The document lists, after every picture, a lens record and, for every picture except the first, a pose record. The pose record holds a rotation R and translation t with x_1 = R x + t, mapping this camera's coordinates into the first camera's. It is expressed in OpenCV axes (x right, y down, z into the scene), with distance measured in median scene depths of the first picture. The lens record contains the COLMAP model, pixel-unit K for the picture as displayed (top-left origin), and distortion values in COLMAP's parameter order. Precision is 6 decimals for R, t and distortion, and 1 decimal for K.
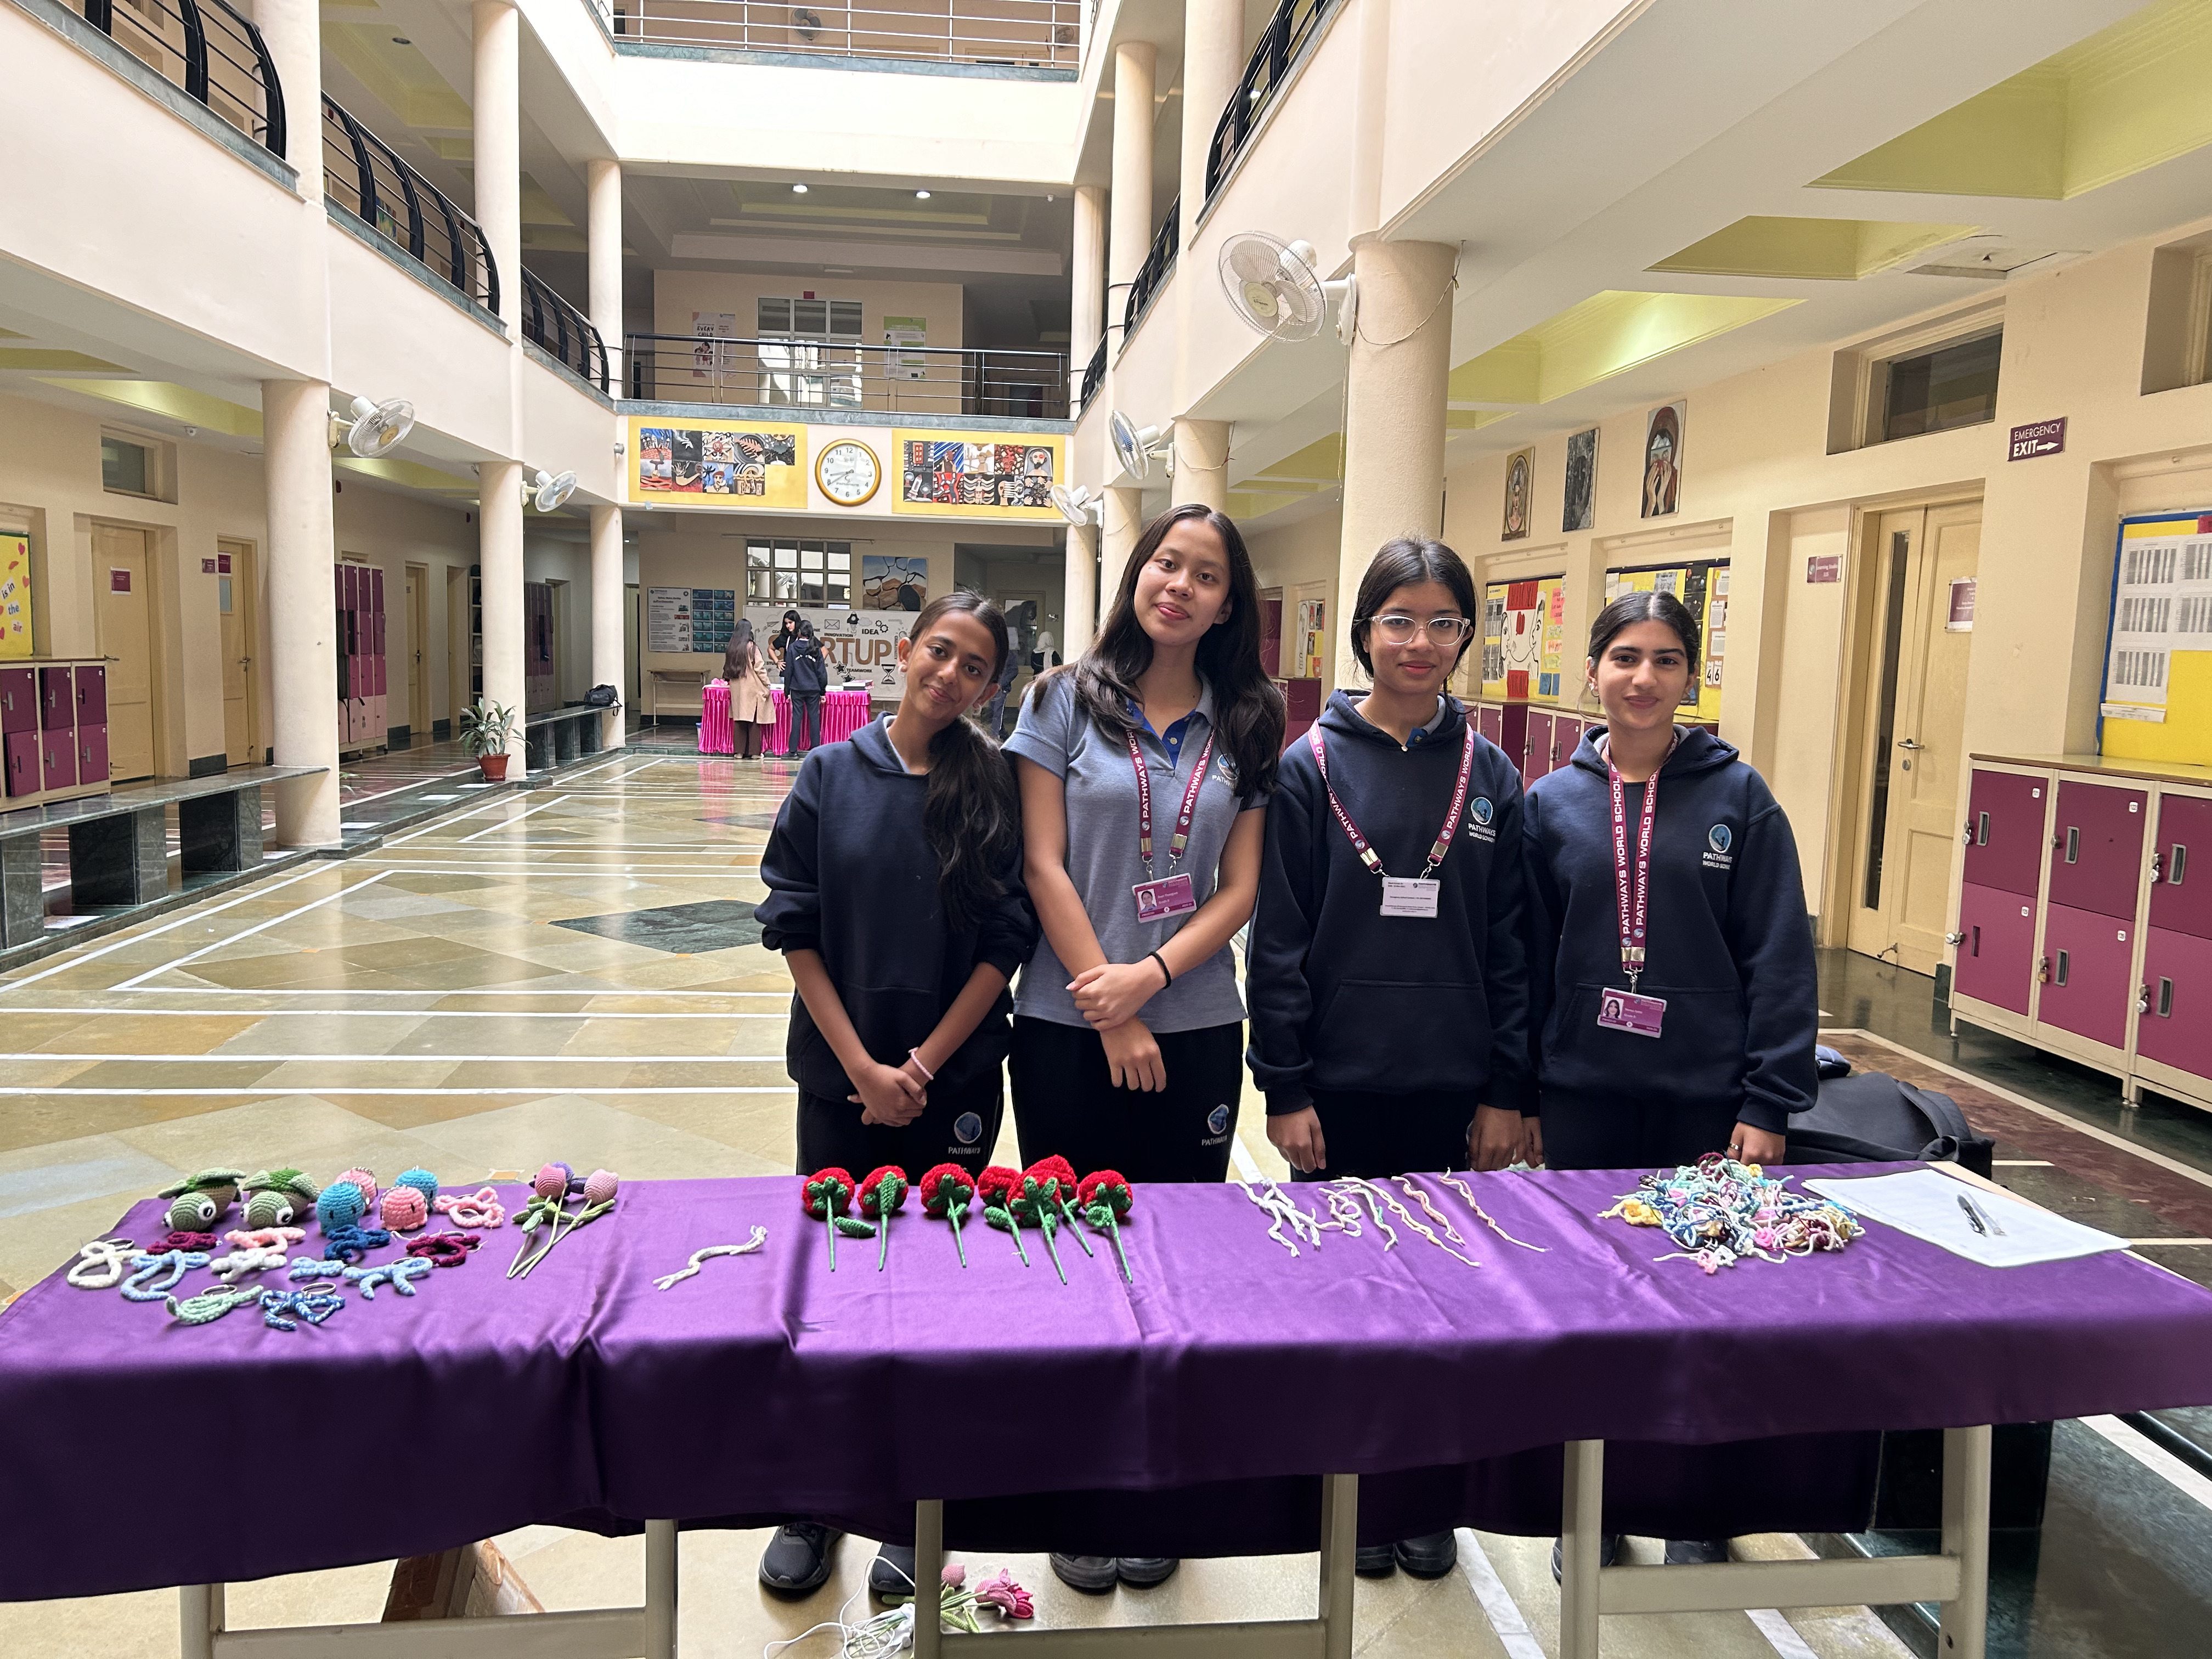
lens RADIAL K [[1608.8, 0, 1078.3], [0, 1608.8, 831.7], [0, 0, 1]] dist [0.036602, -0.050920]
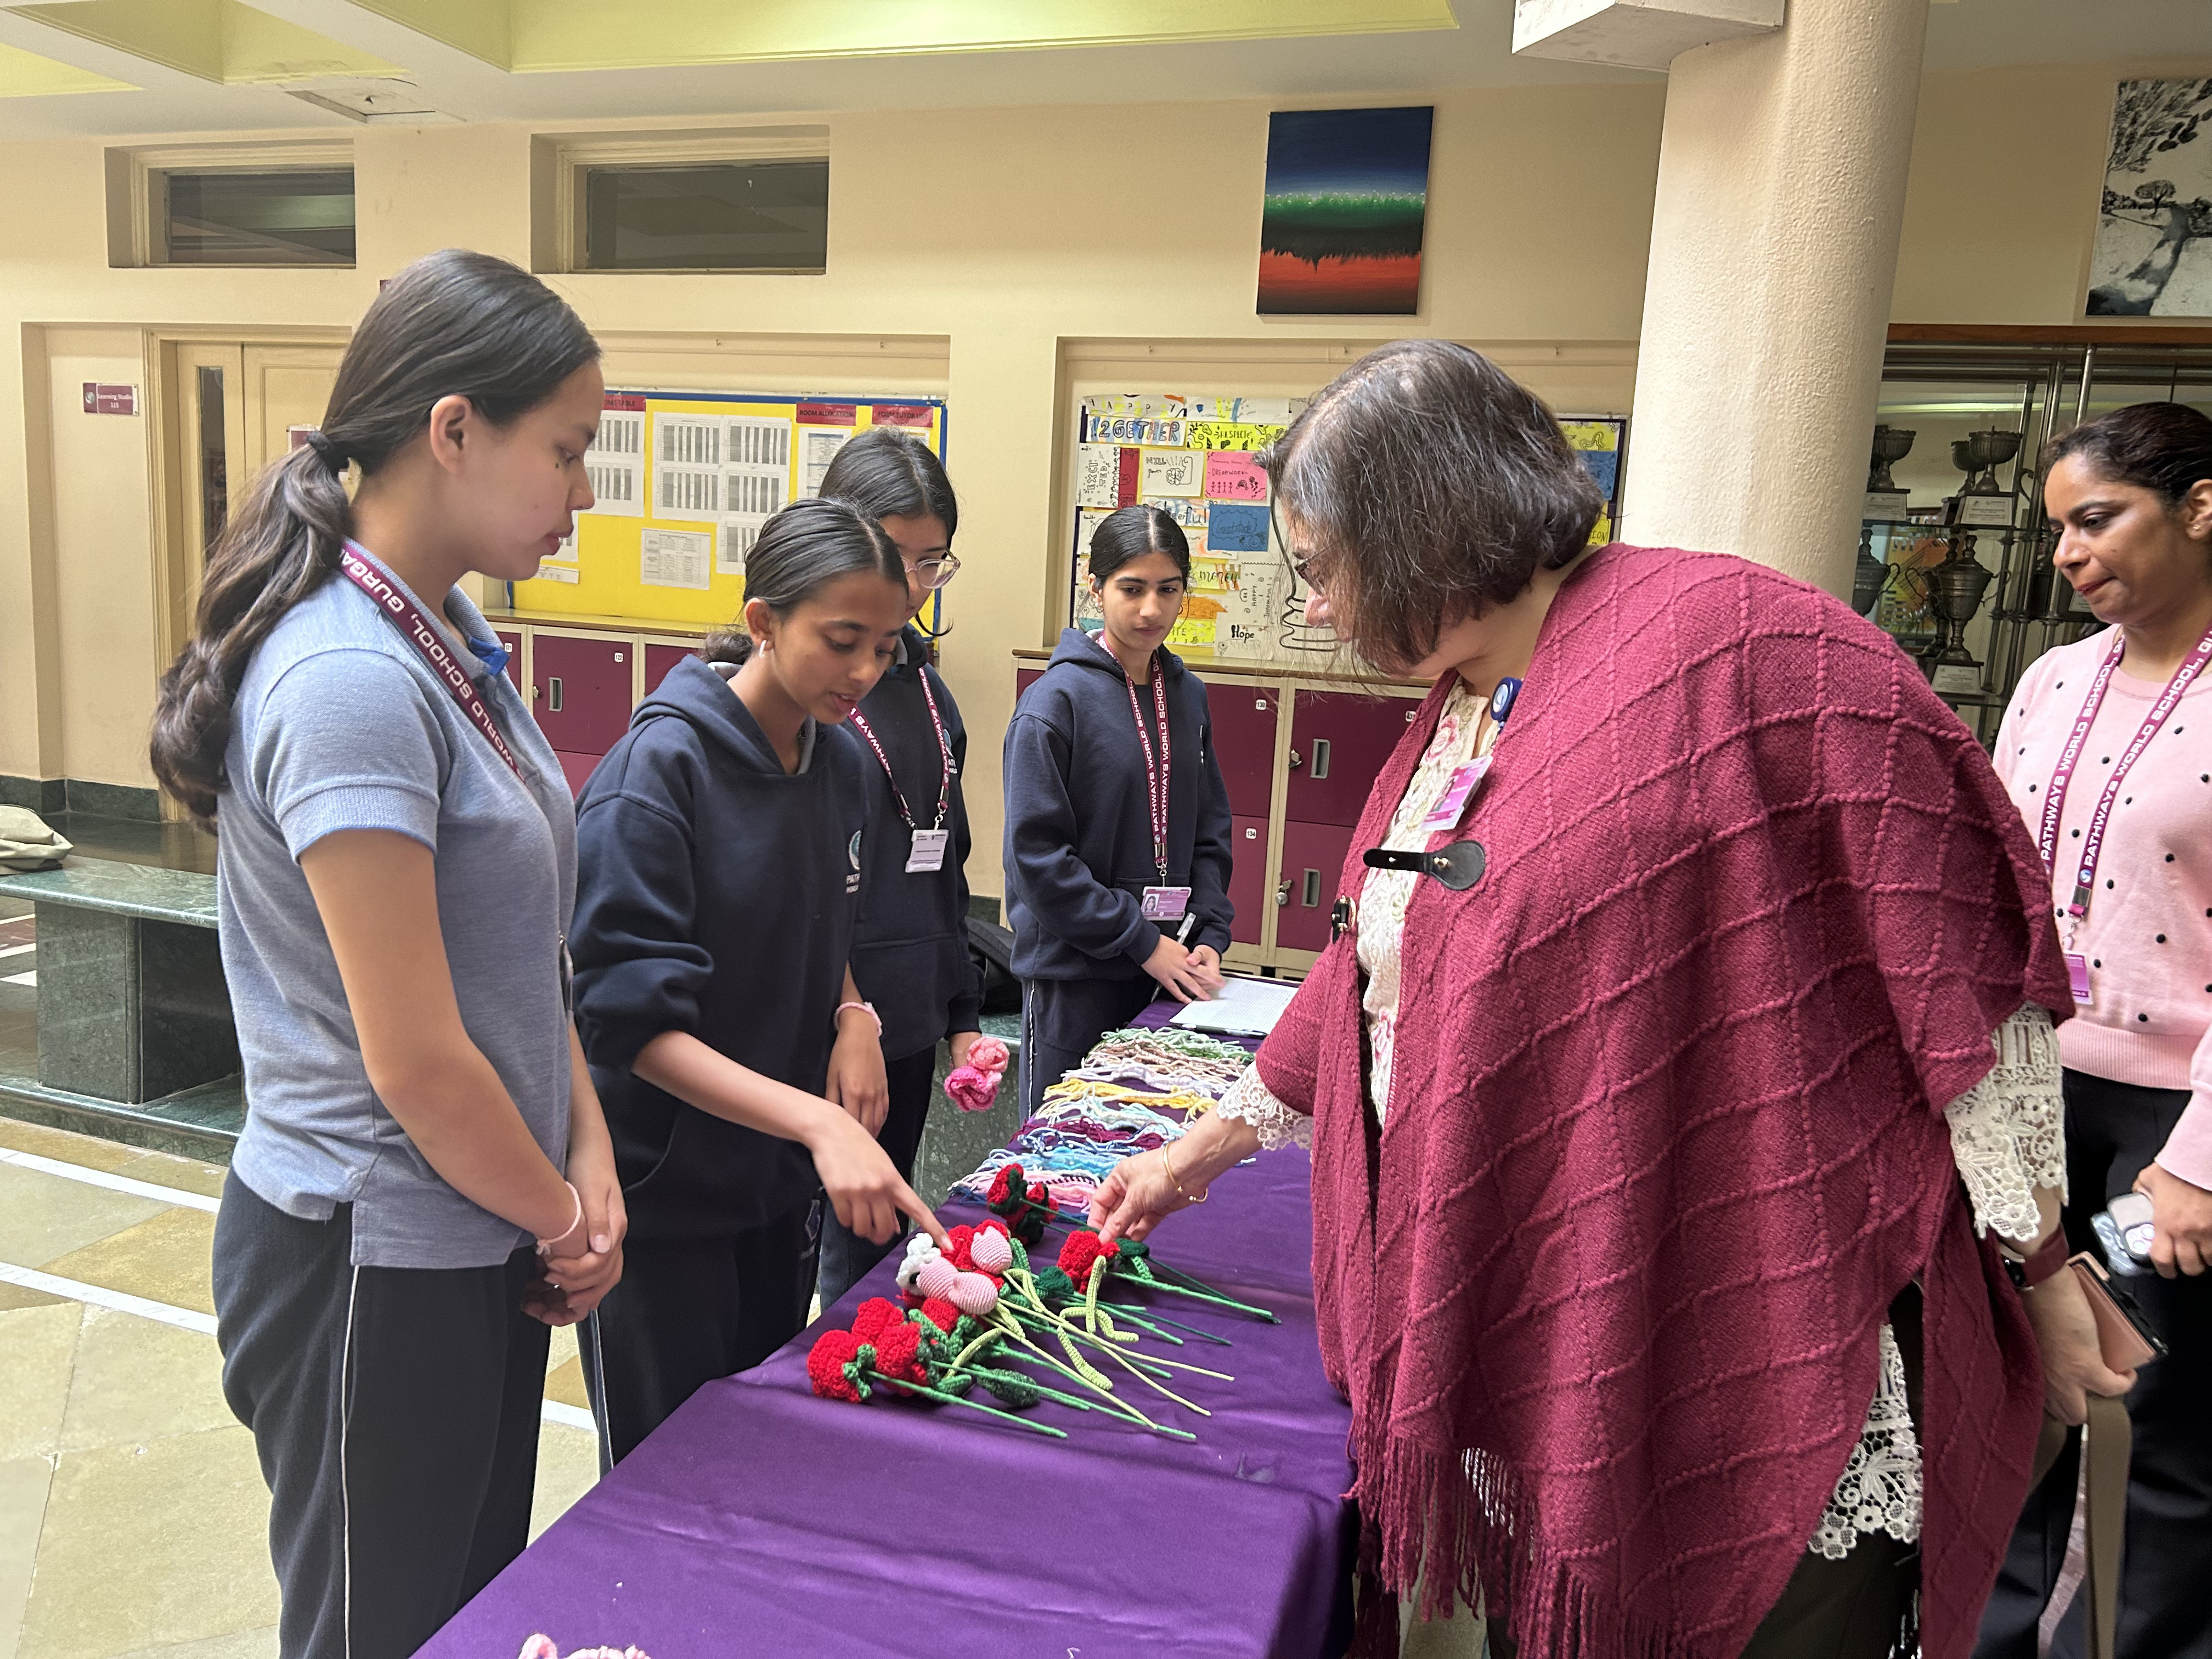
lens RADIAL K [[1608.8, 0, 1078.3], [0, 1608.8, 831.7], [0, 0, 1]] dist [0.036602, -0.050920]
pose [[0.405496, -0.153067, 0.901190, -0.170161], [0.058332, 0.988204, 0.141600, -0.023942], [-0.912234, -0.004850, 0.409641, 0.160809]]
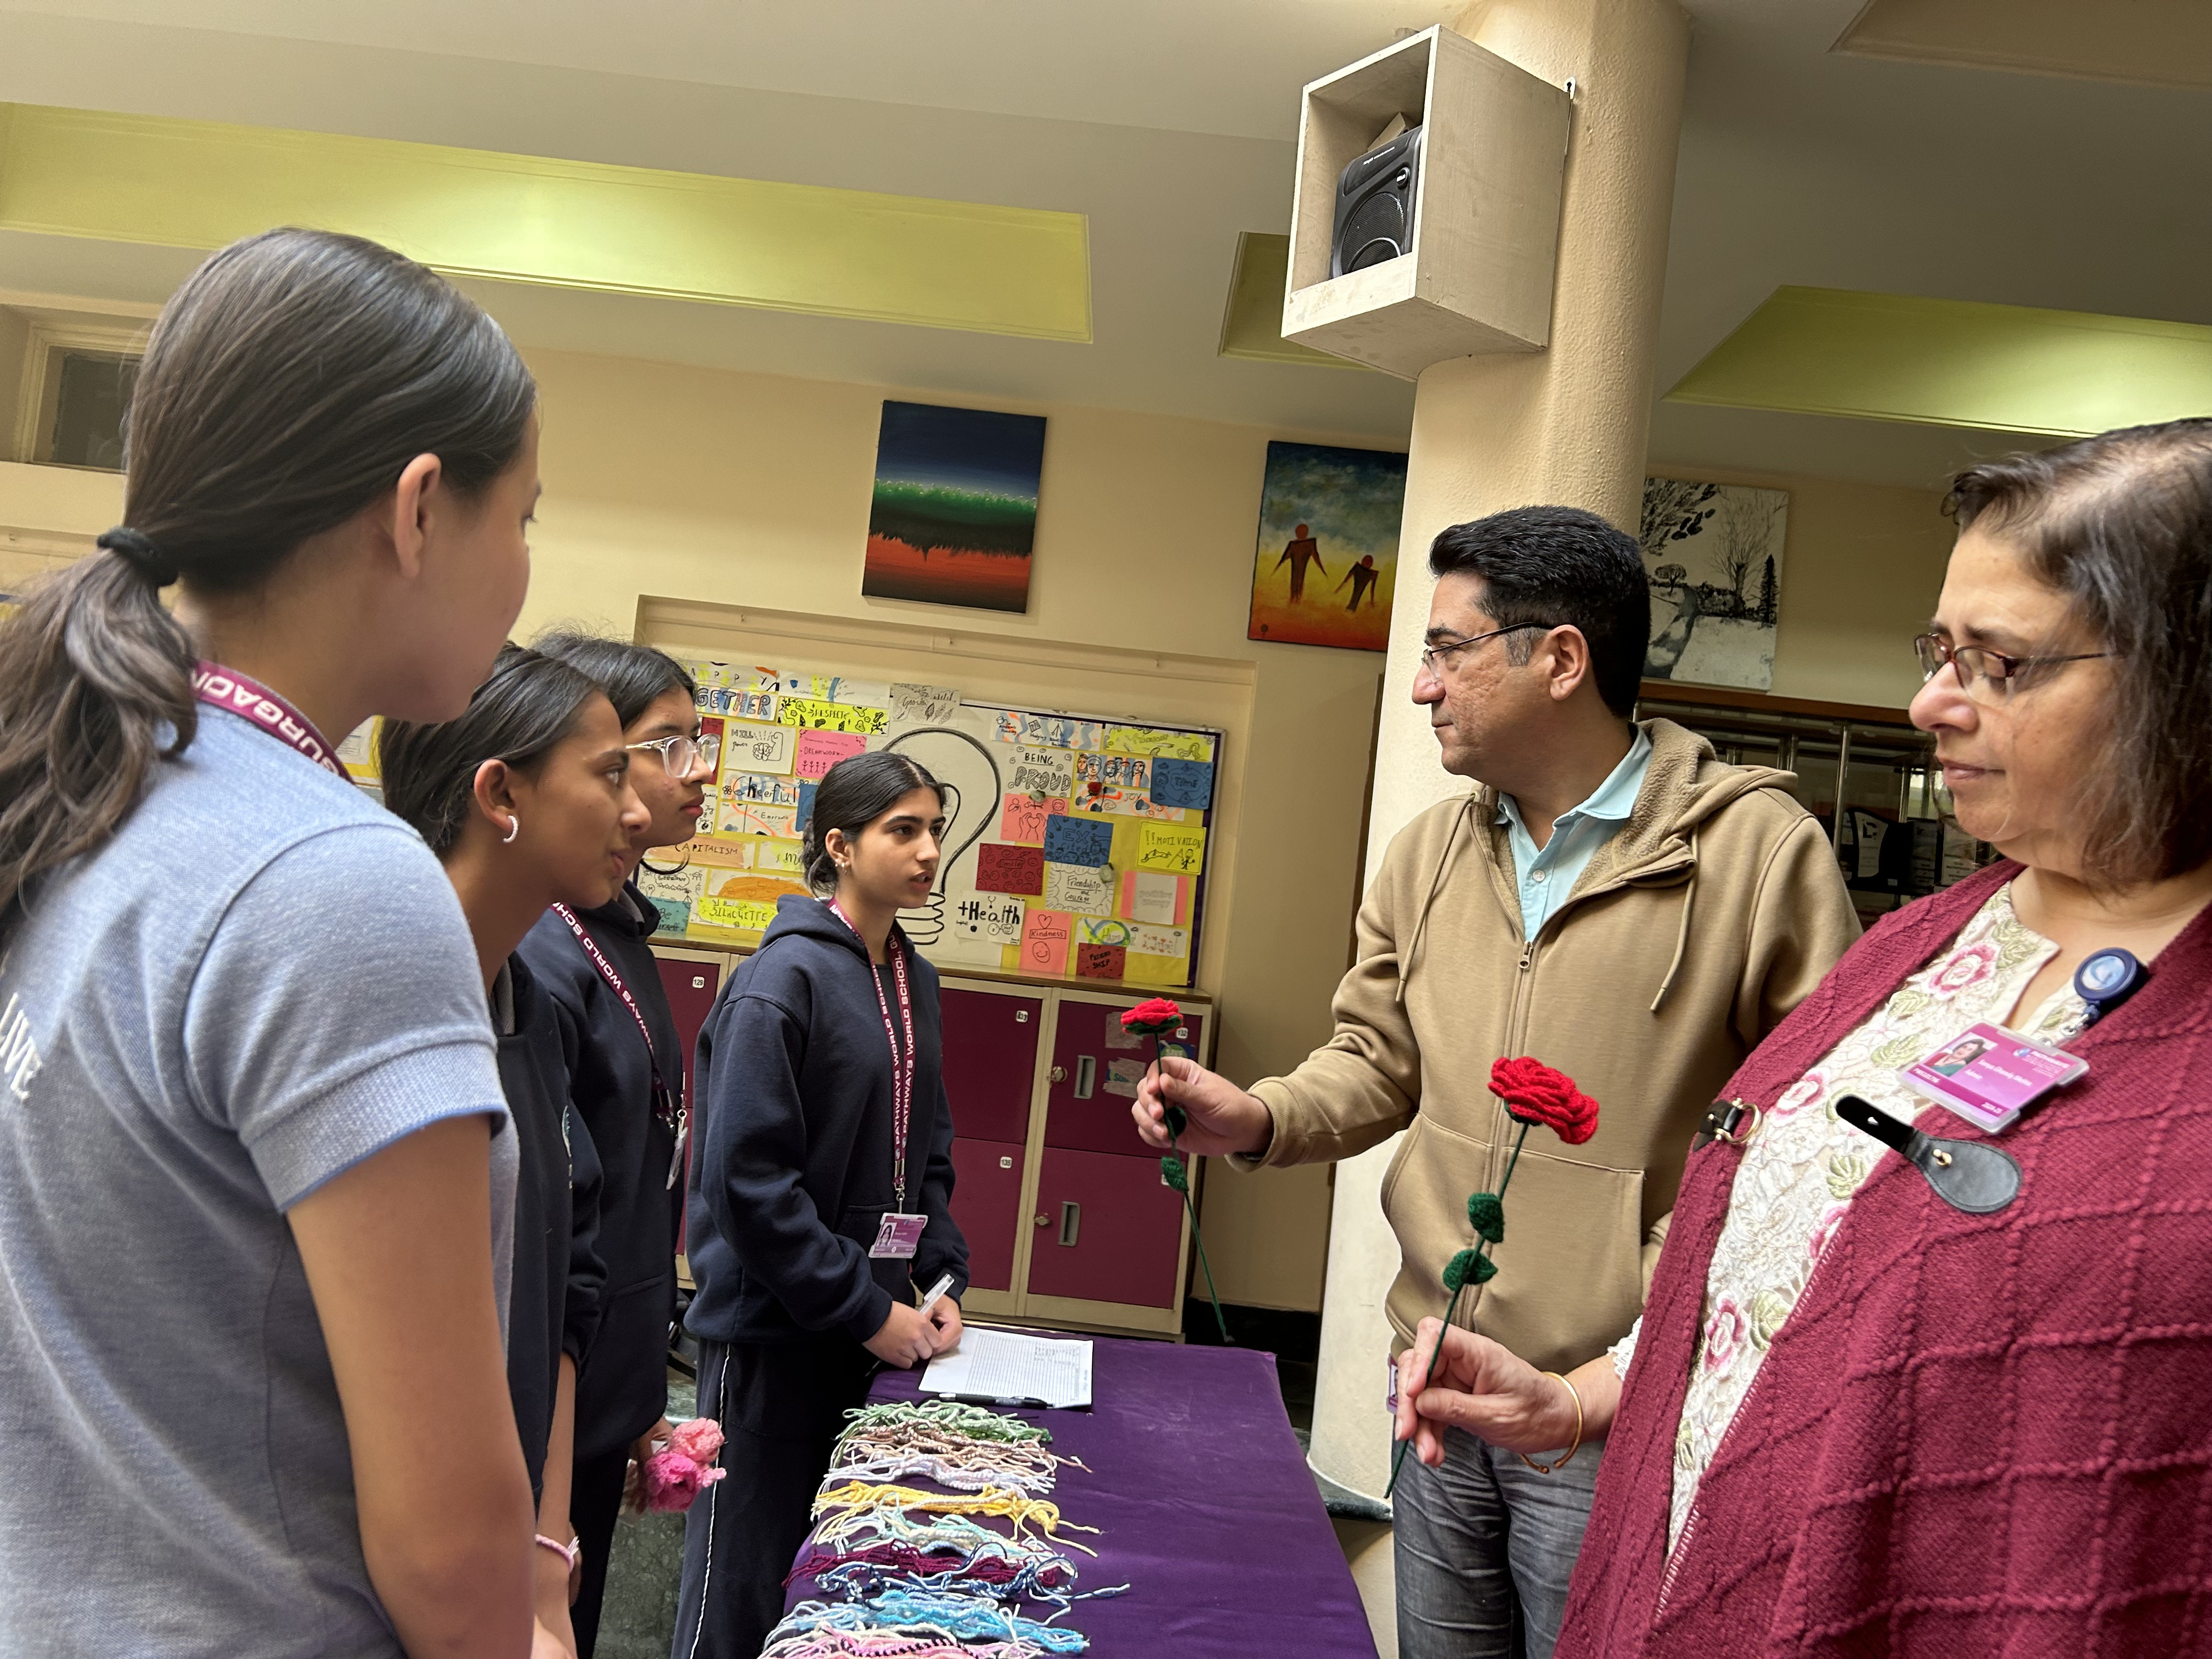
lens RADIAL K [[1633.9, 0, 1106.0], [0, 1633.9, 829.5], [0, 0, 1]] dist [0.177858, -0.531863]
pose [[0.095732, 0.033048, 0.994858, -0.145409], [0.003495, 0.999431, -0.033536, -0.020518], [-0.995401, 0.006687, 0.095562, 0.210843]]
